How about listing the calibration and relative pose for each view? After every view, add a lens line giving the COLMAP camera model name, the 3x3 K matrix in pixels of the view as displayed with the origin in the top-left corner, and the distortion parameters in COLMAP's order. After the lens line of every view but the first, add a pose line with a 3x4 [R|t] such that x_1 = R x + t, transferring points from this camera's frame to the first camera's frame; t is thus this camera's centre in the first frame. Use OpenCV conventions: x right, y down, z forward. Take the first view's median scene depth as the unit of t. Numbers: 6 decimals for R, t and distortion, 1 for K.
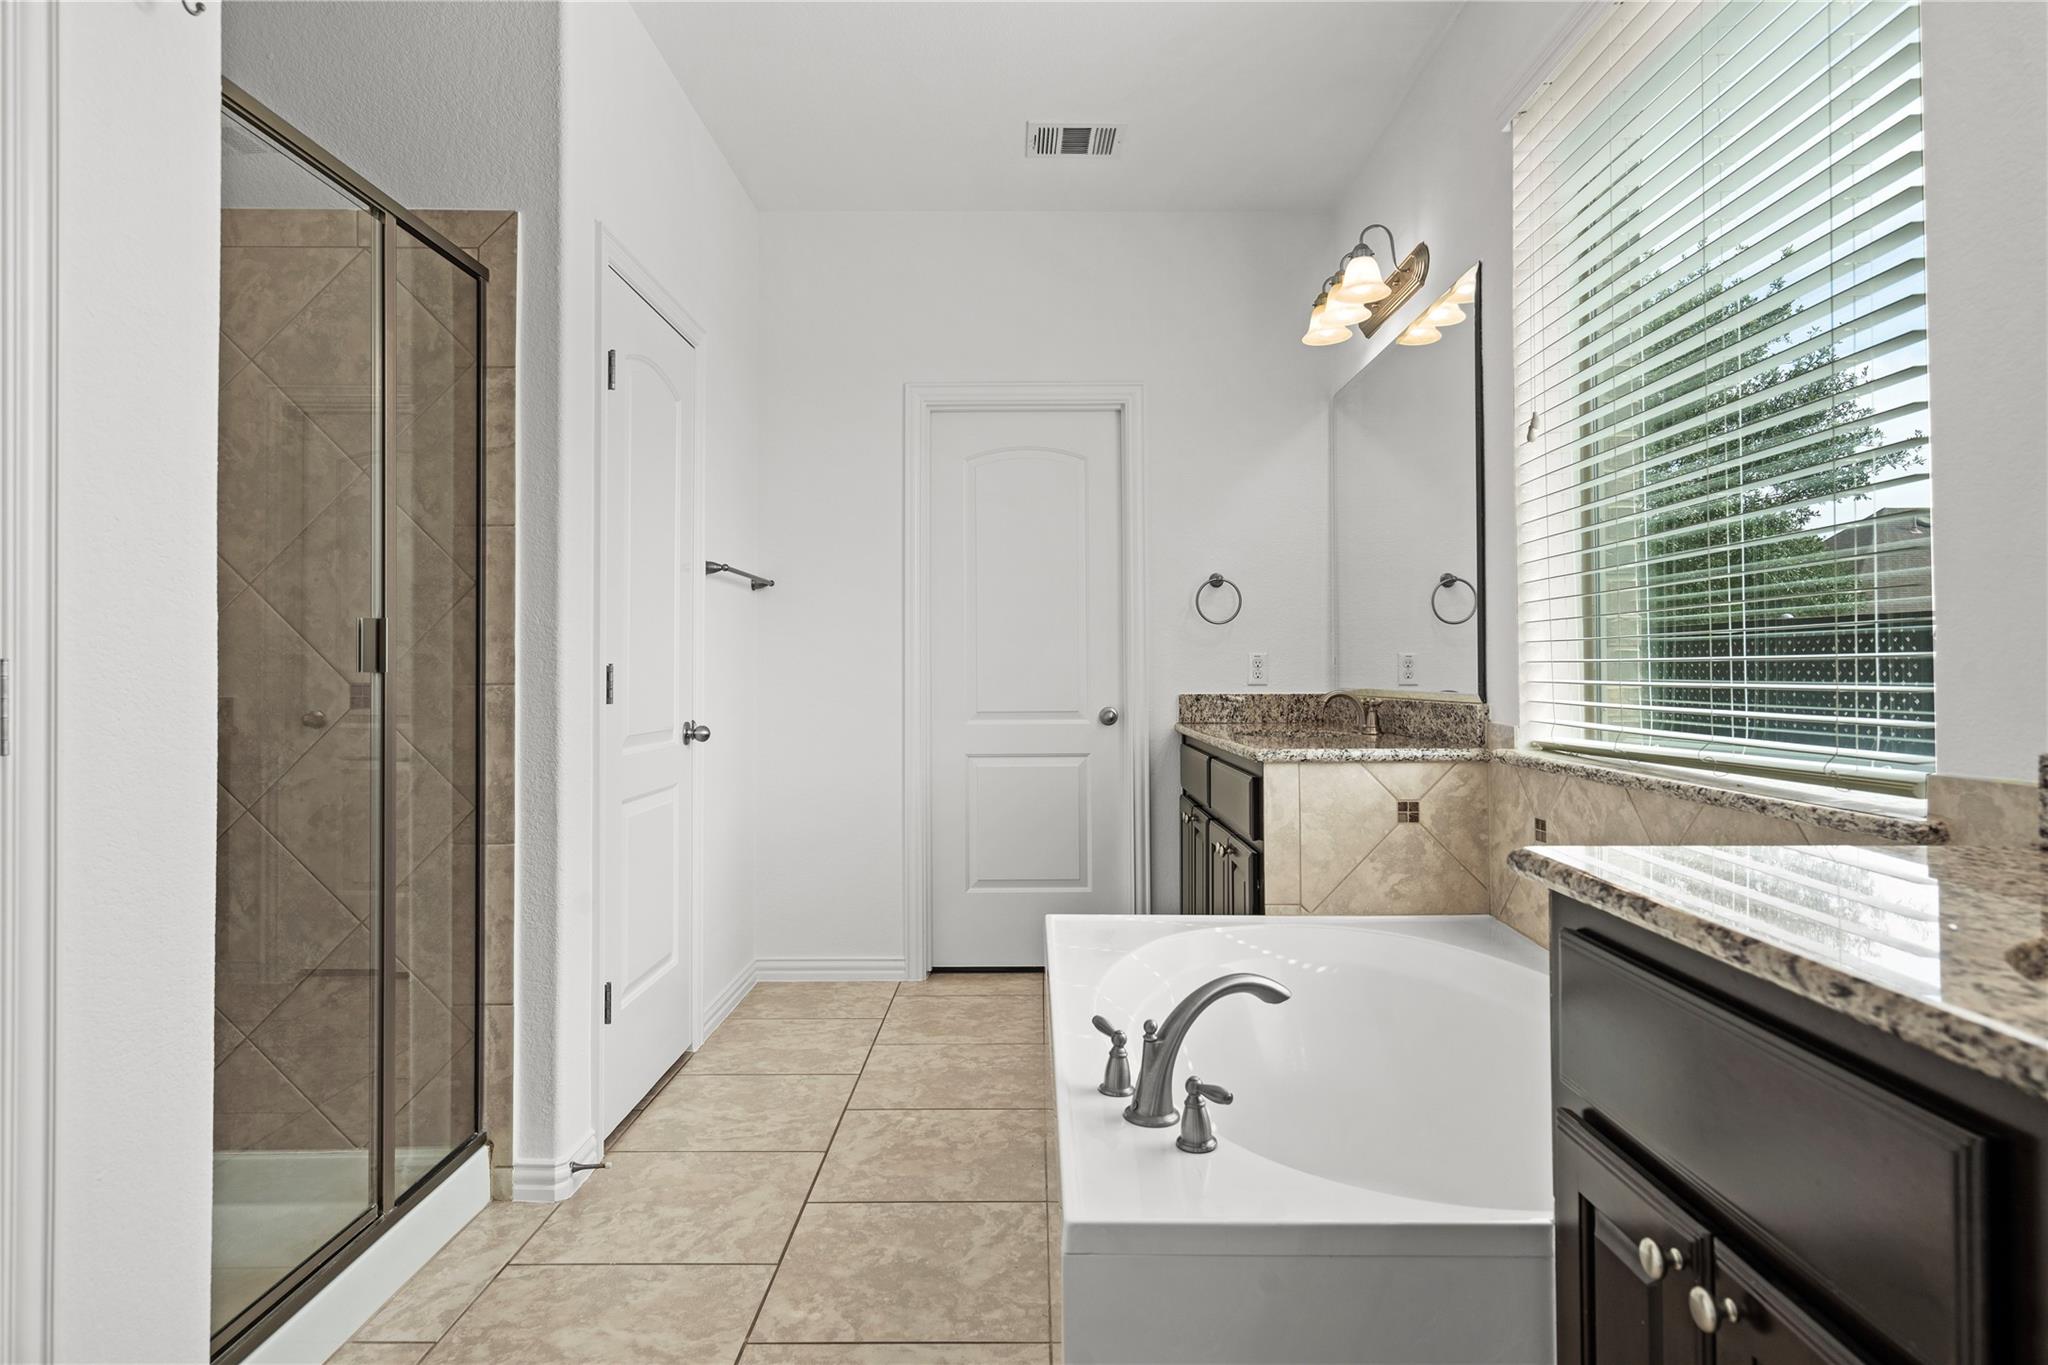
lens RADIAL K [[1164.4, 0, 1034.7], [0, 1164.4, 657.2], [0, 0, 1]] dist [0.003295, 0.000947]
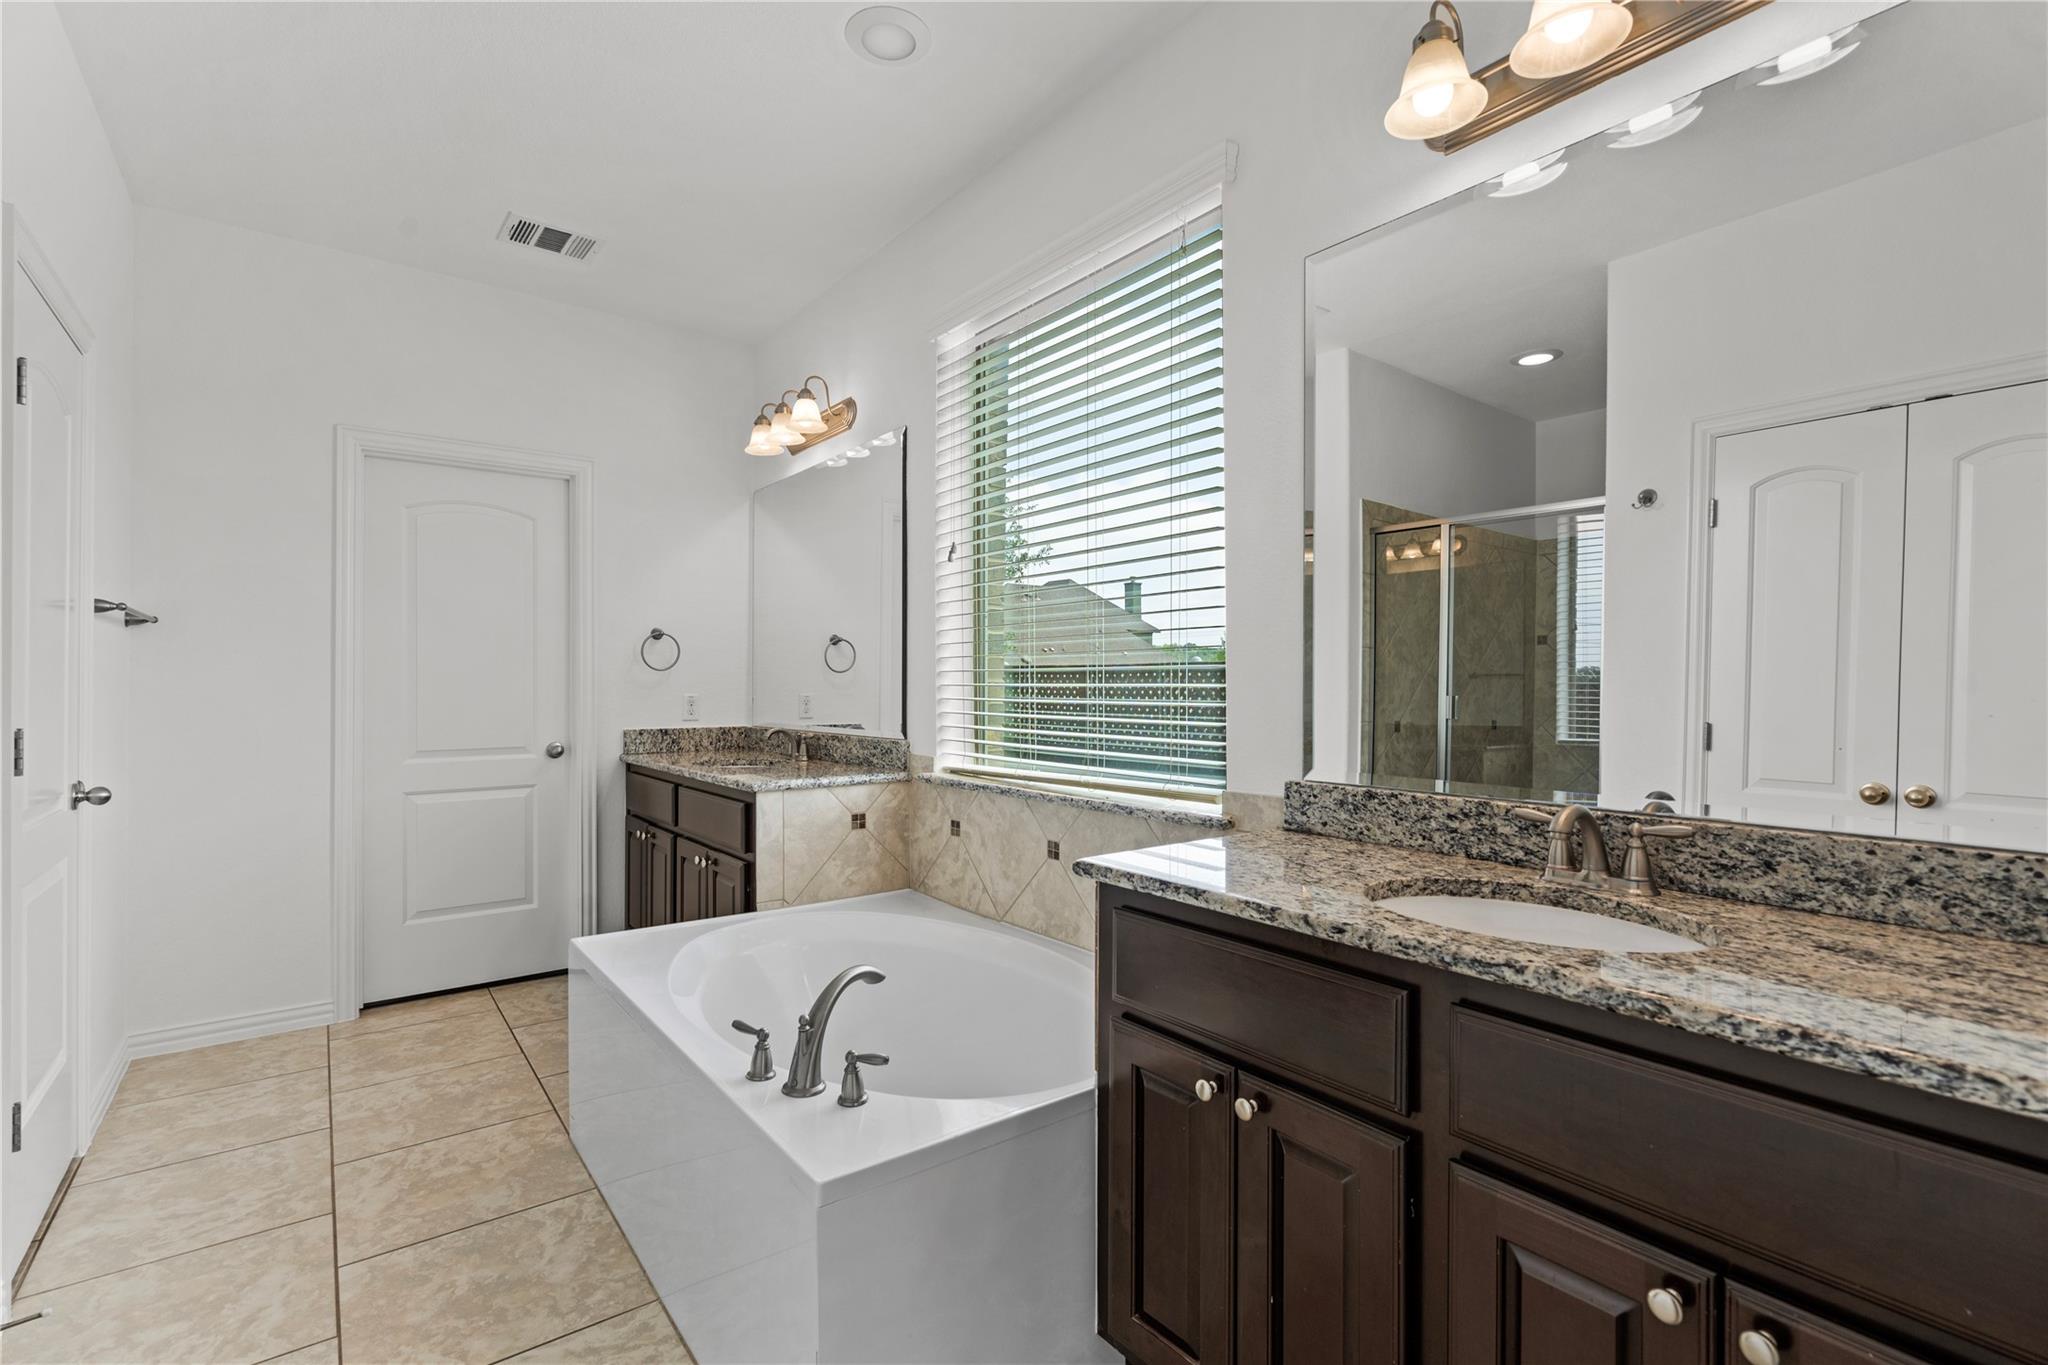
lens RADIAL K [[929.2, 0, 1022.5], [0, 929.2, 688.3], [0, 0, 1]] dist [-0.004752, 0.003605]
pose [[0.793361, 0.001267, 0.608750, -0.212531], [-0.010894, 0.999867, 0.012117, -0.042901], [-0.608654, -0.016245, 0.793270, 0.021854]]
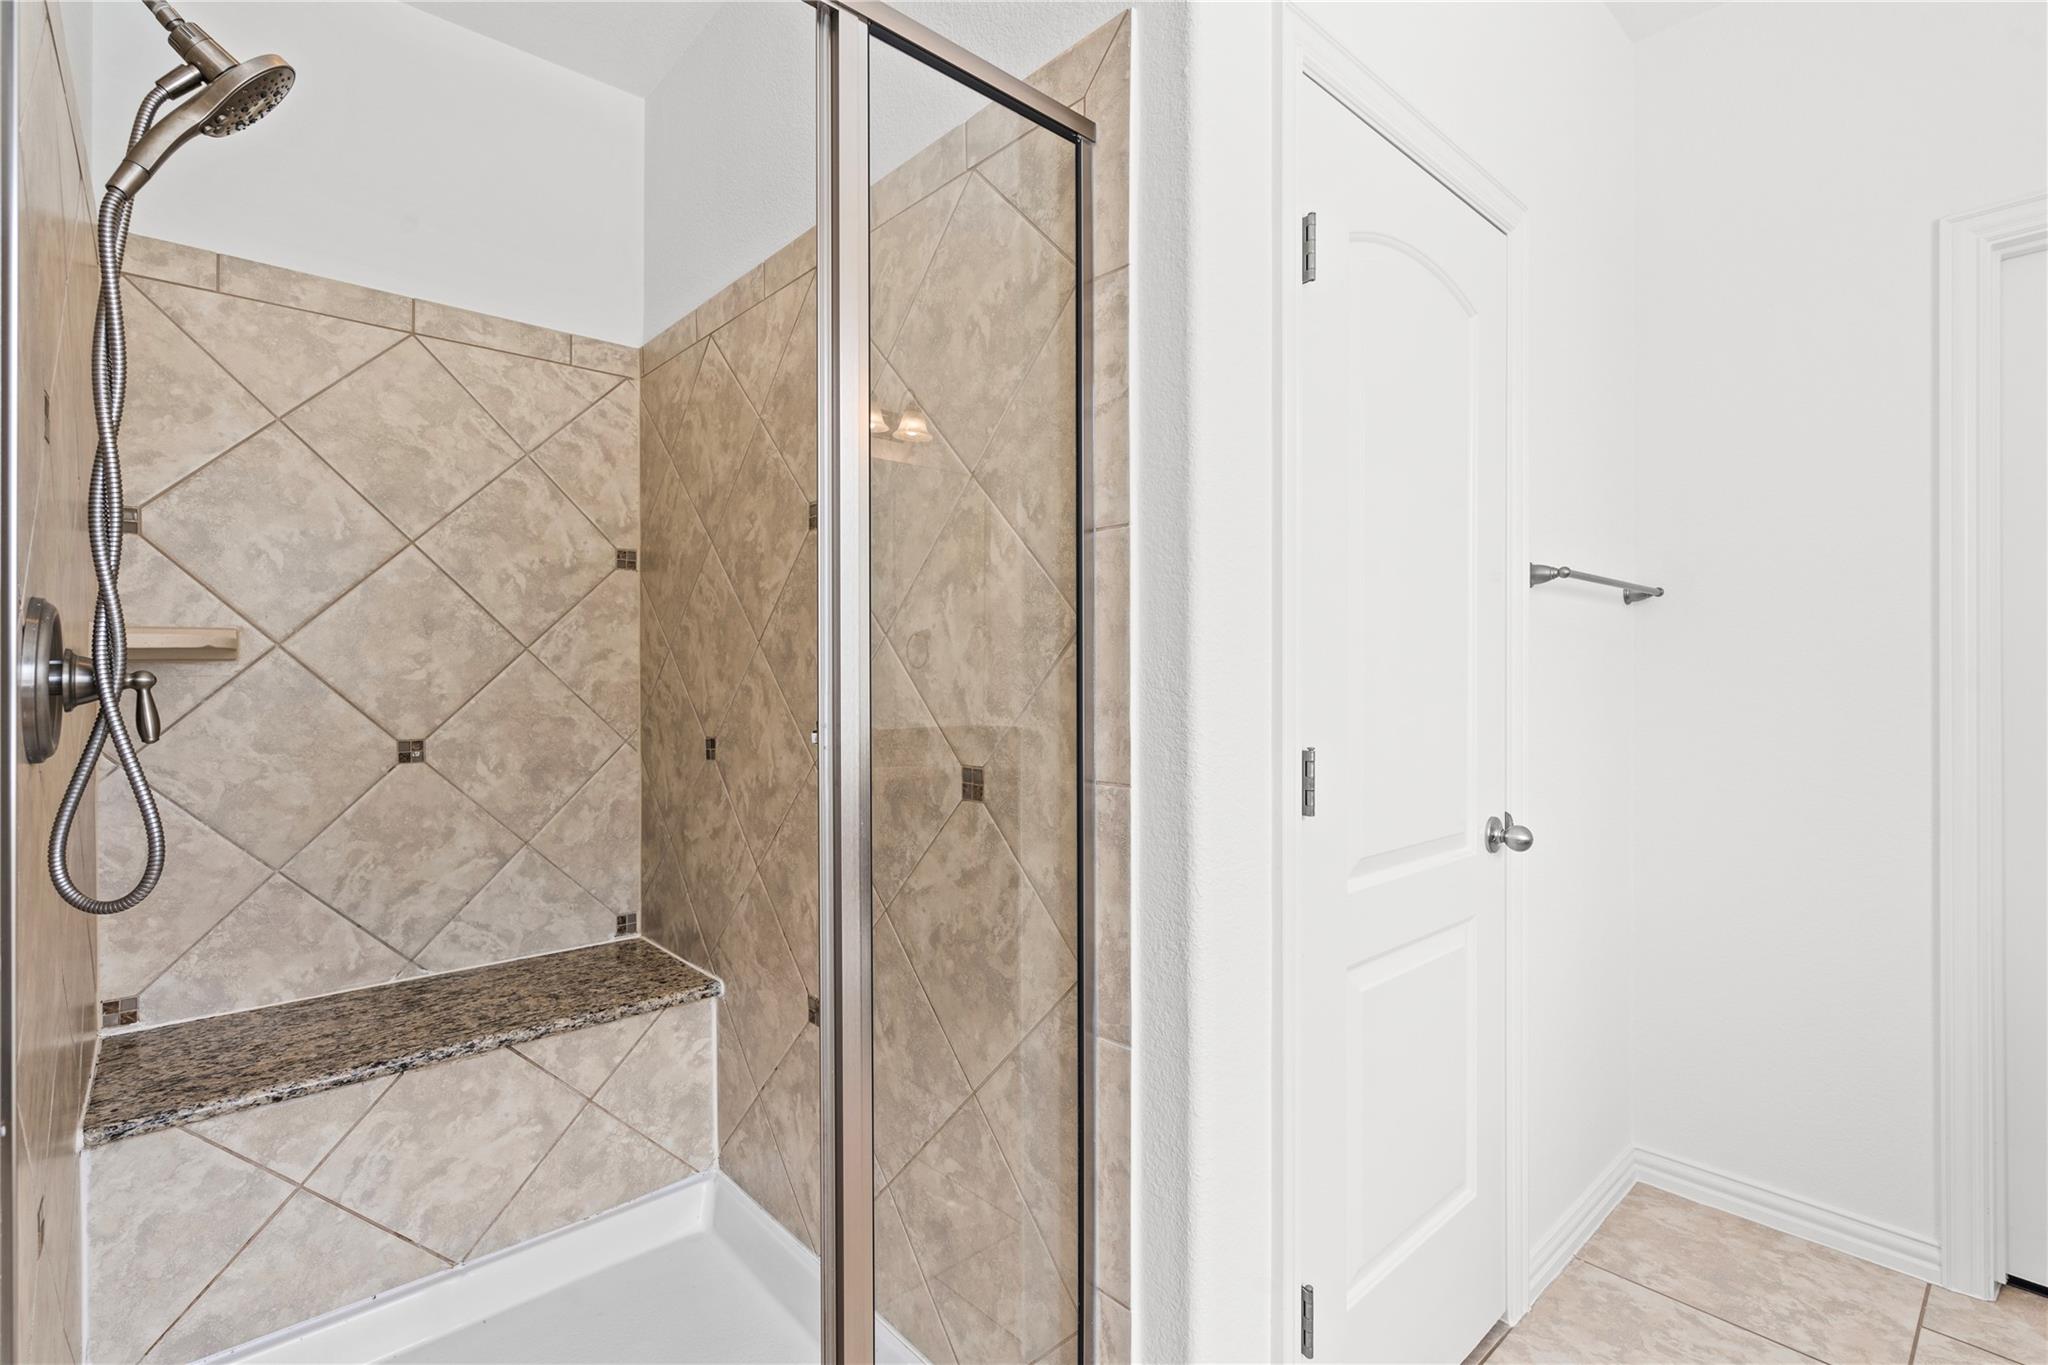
lens RADIAL K [[937.4, 0, 1022.3], [0, 937.4, 668.0], [0, 0, 1]] dist [-0.009741, 0.006772]
pose [[0.666664, -0.002424, -0.745354, -0.116539], [0.005983, 0.999980, 0.002100, -0.039083], [0.745334, -0.005859, 0.666665, 0.618926]]
